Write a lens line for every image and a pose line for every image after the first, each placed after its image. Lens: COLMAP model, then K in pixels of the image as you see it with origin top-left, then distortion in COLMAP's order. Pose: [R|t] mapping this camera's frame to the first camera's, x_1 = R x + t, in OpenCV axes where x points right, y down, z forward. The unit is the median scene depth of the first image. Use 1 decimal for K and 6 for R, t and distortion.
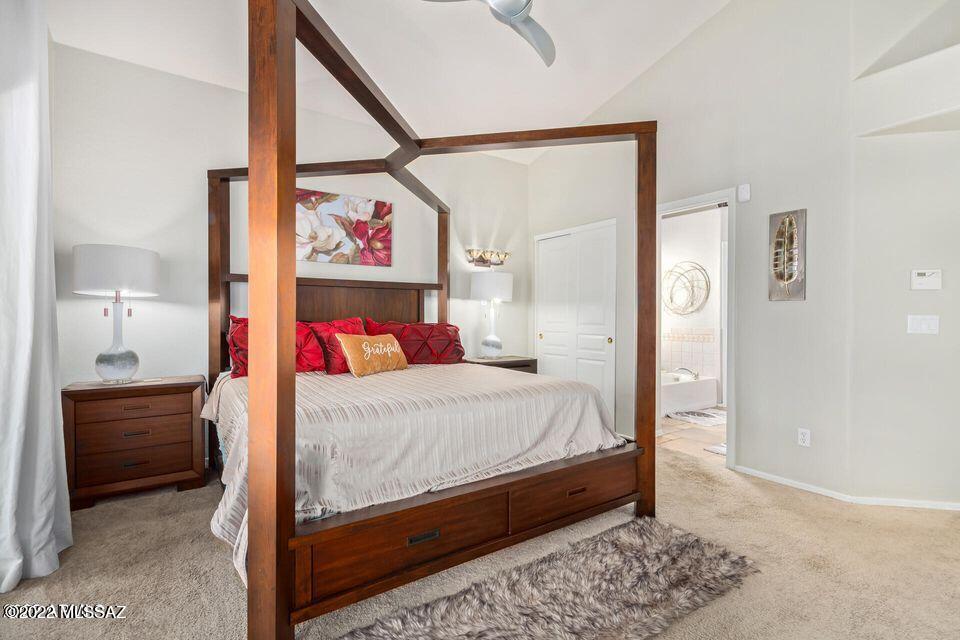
lens RADIAL K [[451.4, 0, 481.3], [0, 451.4, 320.9], [0, 0, 1]] dist [0.011343, -0.003062]
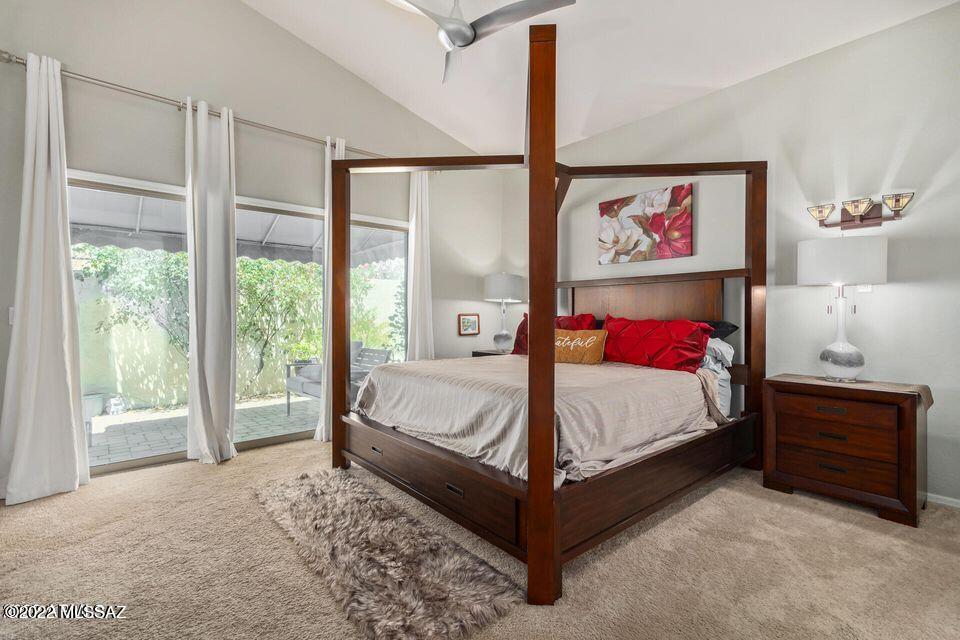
lens RADIAL K [[451.4, 0, 481.0], [0, 451.4, 318.1], [0, 0, 1]] dist [0.011343, -0.003062]
pose [[0.098646, 0.003671, -0.995116, 0.663144], [-0.008674, 0.999958, 0.002829, 0.001829], [0.995085, 0.008353, 0.098673, 0.535802]]
